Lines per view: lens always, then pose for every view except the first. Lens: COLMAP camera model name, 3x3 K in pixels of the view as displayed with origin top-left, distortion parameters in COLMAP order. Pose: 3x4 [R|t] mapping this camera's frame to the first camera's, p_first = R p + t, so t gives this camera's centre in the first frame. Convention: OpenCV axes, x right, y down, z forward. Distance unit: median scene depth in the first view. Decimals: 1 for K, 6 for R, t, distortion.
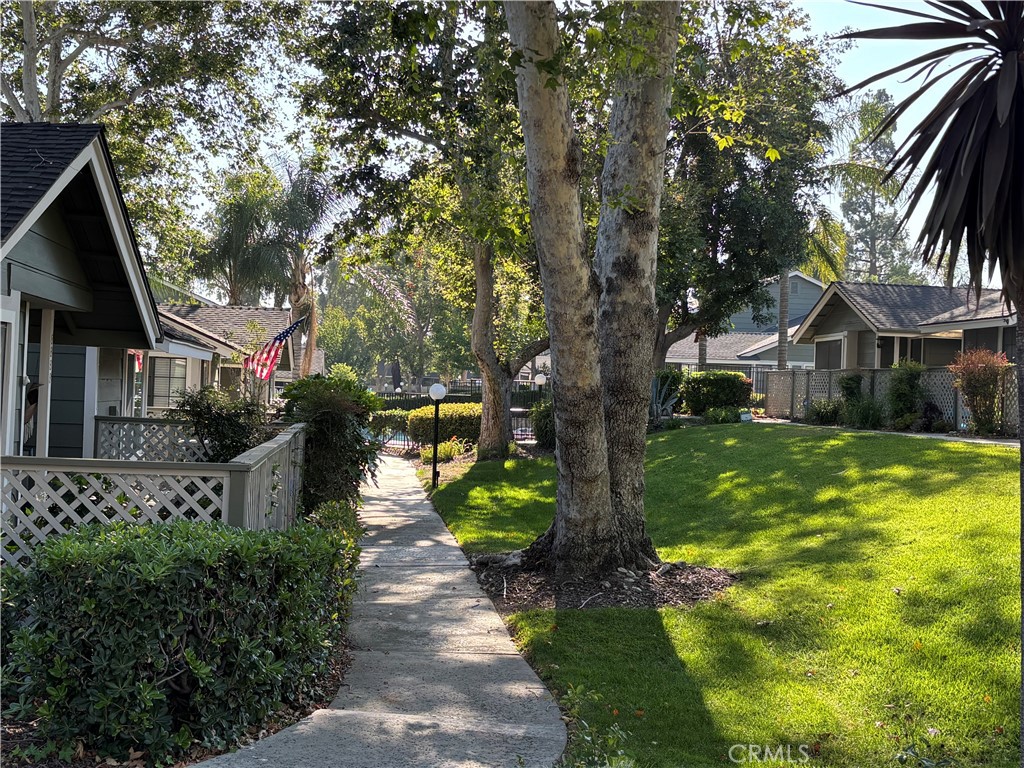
lens RADIAL K [[1314.4, 0, 512.6], [0, 1314.4, 382.4], [0, 0, 1]] dist [0.031449, 0.000000]
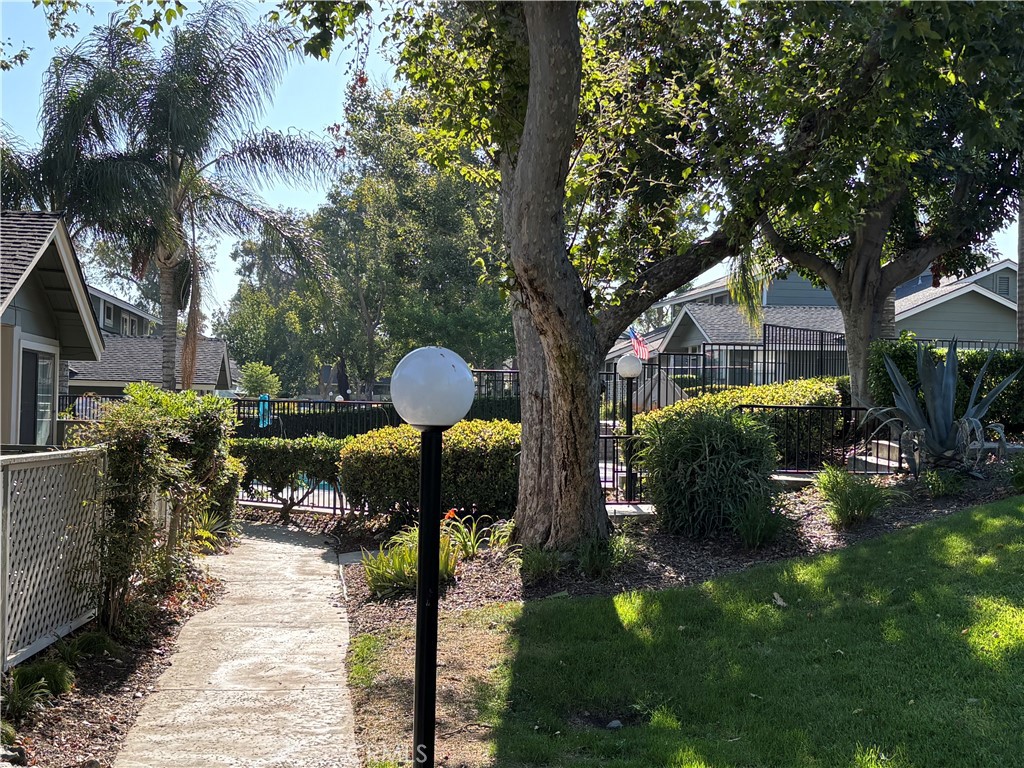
lens RADIAL K [[1314.4, 0, 510.8], [0, 1314.4, 385.3], [0, 0, 1]] dist [0.031449, 0.000000]
pose [[0.999234, -0.017723, 0.034895, -0.028282], [0.017847, 0.999836, -0.003228, 0.004108], [-0.034832, 0.003848, 0.999386, 0.434575]]
